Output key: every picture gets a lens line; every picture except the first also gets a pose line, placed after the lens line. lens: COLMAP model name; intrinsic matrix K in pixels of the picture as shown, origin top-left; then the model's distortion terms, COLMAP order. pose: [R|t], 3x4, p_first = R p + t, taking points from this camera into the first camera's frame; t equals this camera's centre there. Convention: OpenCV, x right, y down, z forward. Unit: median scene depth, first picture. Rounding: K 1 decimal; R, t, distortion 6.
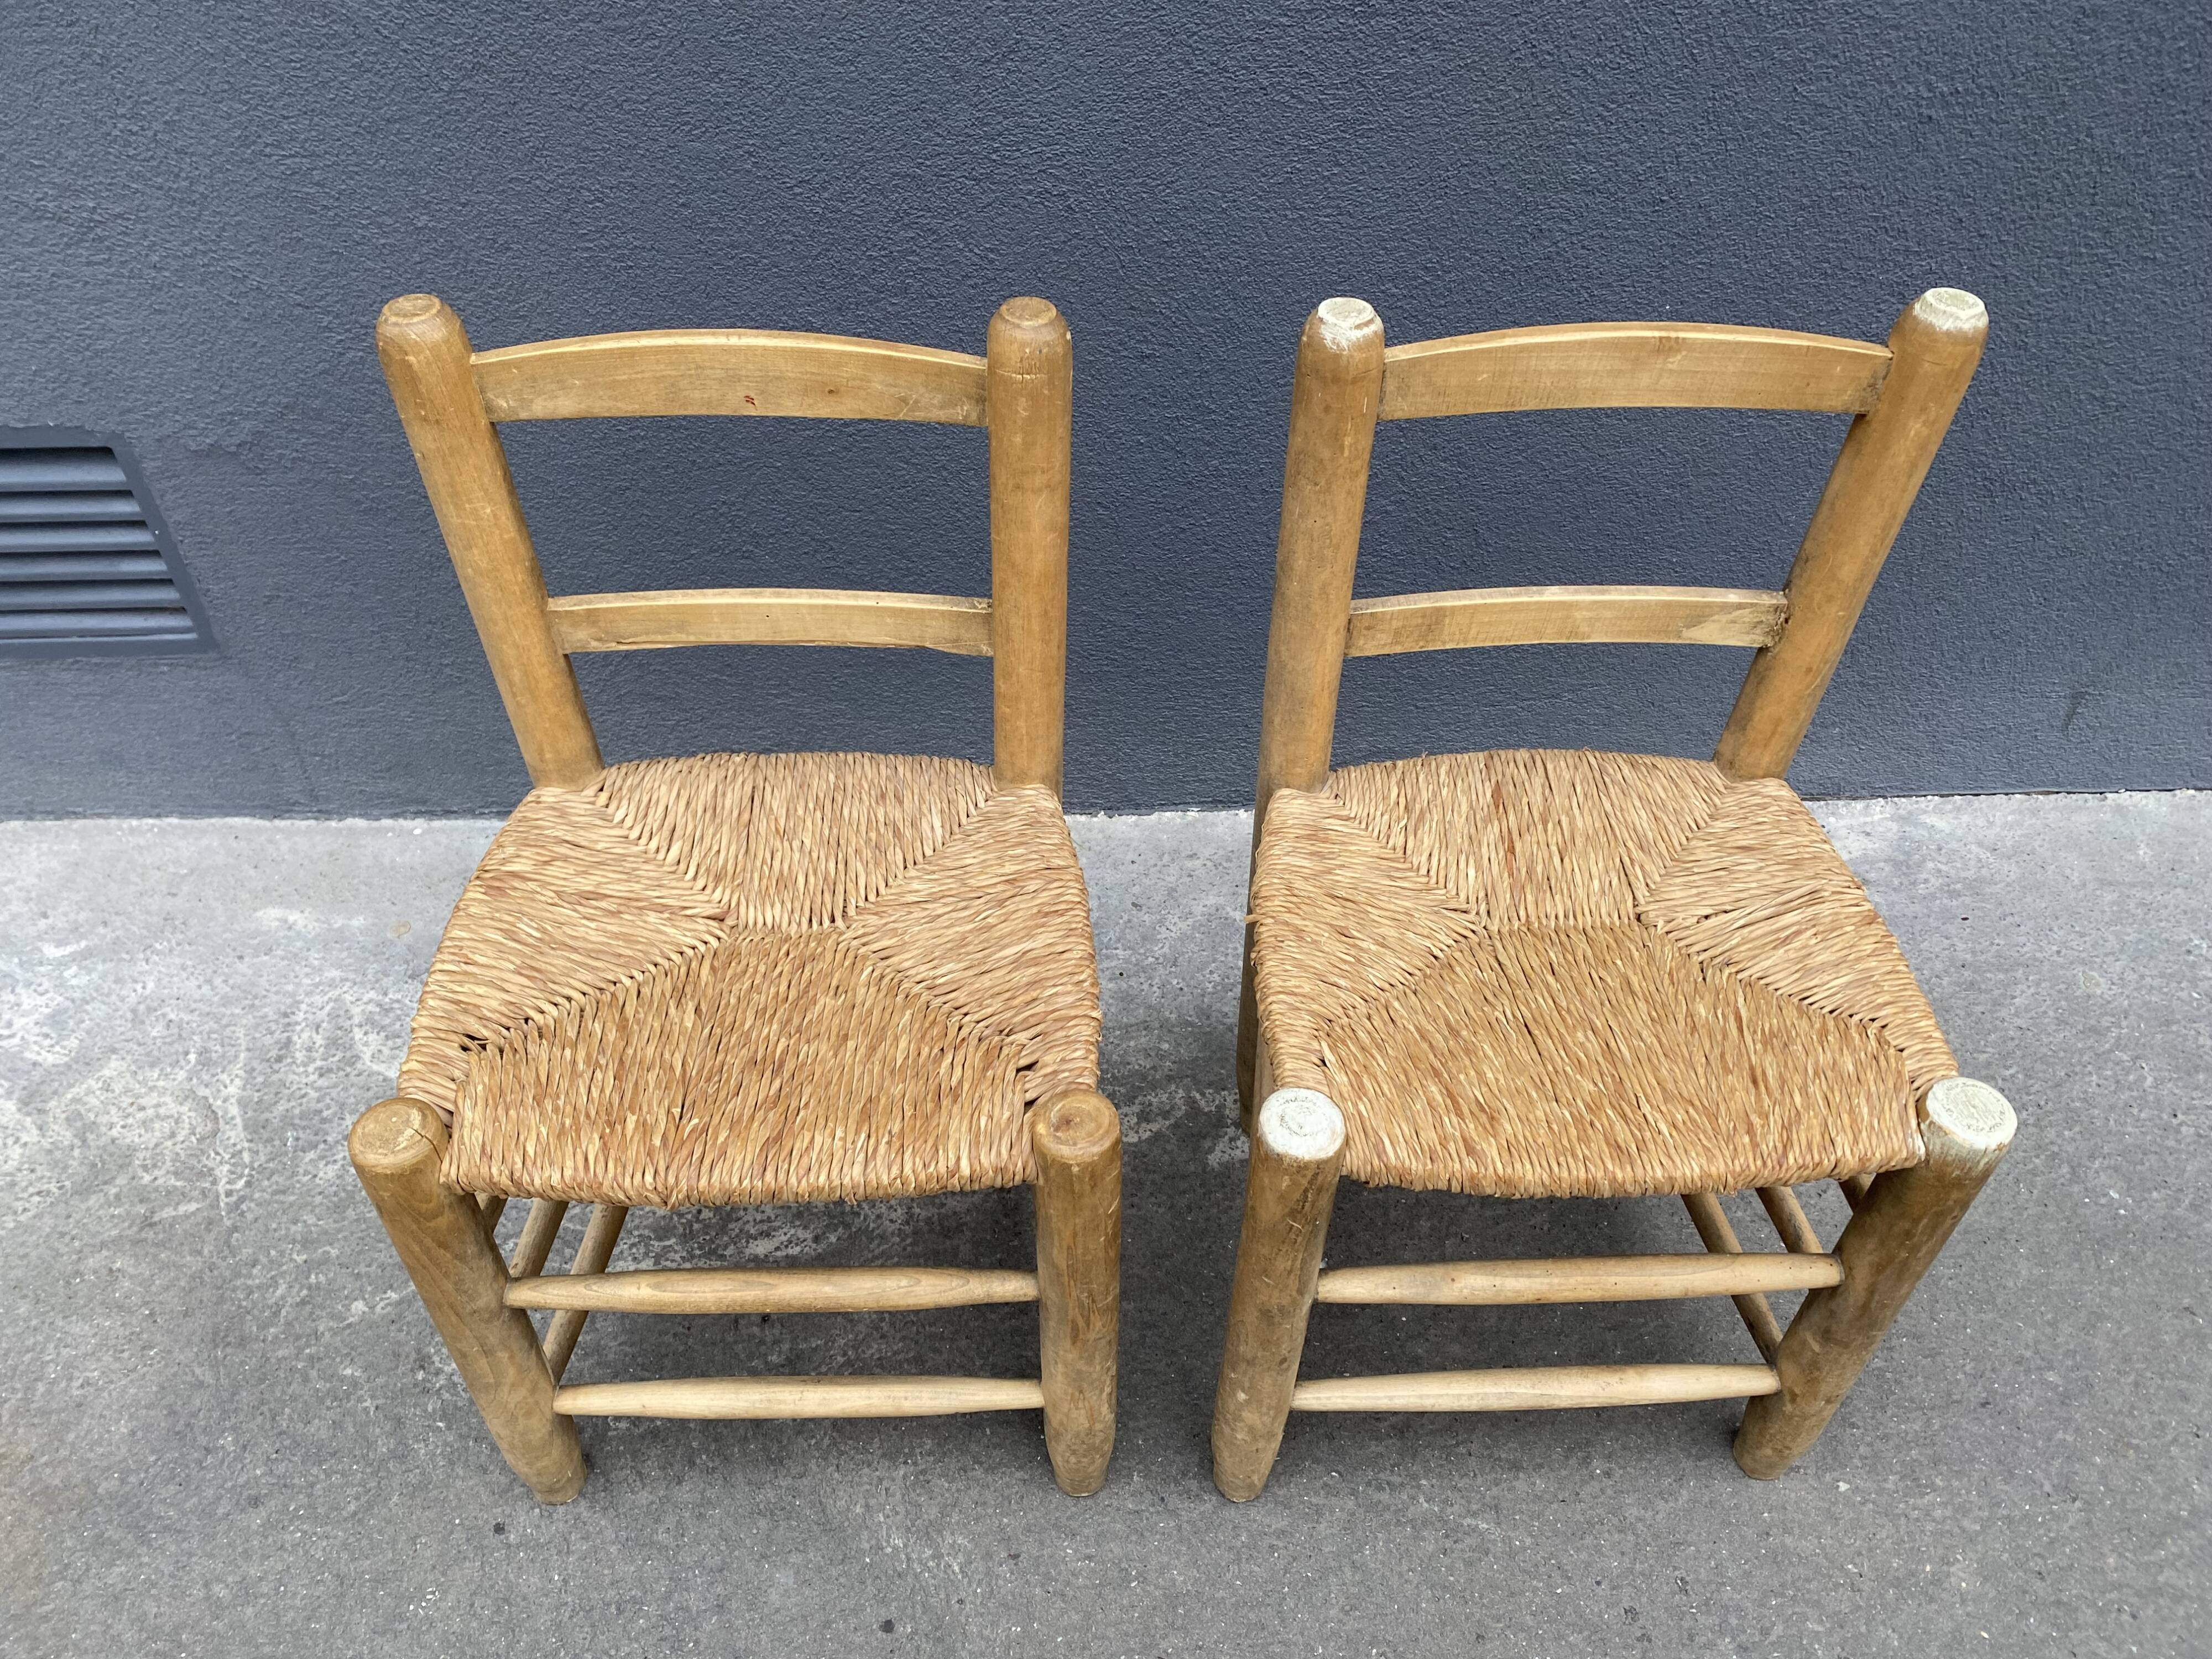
lens RADIAL K [[1699.6, 0, 1080.2], [0, 1699.6, 815.6], [0, 0, 1]] dist [0.014982, -0.012388]
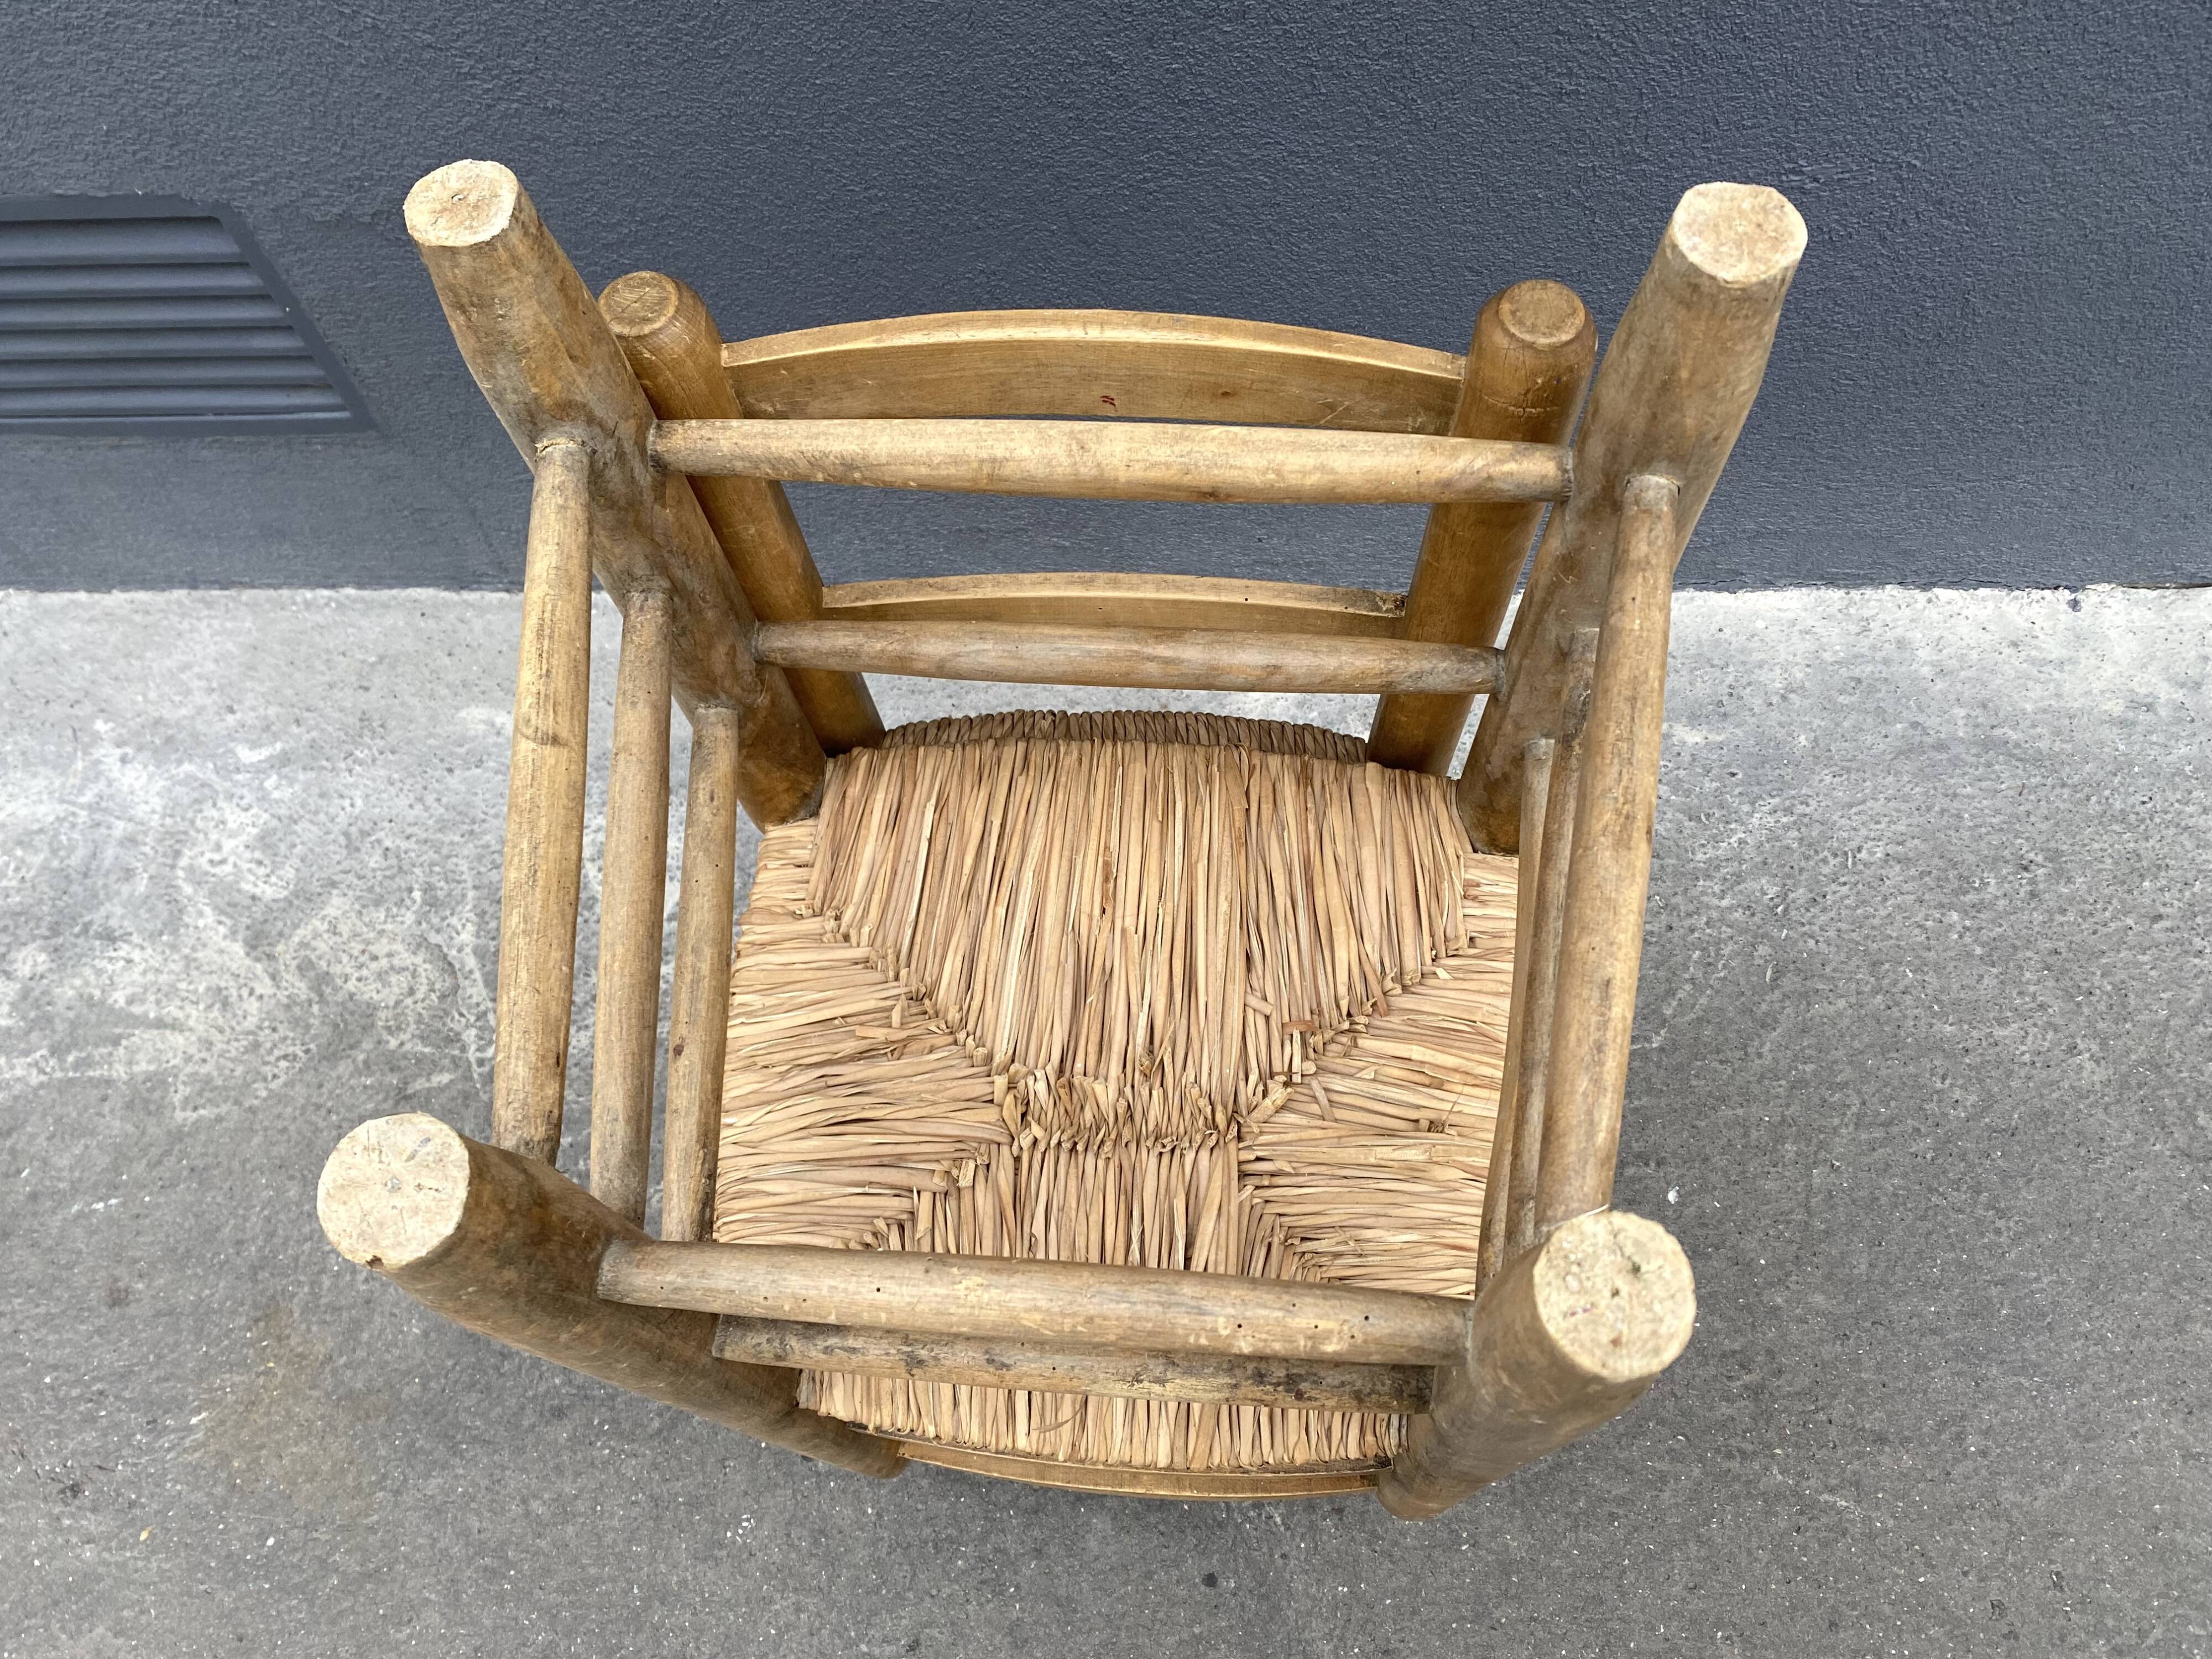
lens RADIAL K [[1699.6, 0, 1096.8], [0, 1699.6, 822.8], [0, 0, 1]] dist [0.014982, -0.012388]
pose [[0.997553, 0.023849, -0.065723, -0.106629], [0.000347, 0.938326, 0.345751, -0.231109], [0.069915, -0.344928, 0.936022, 0.199183]]
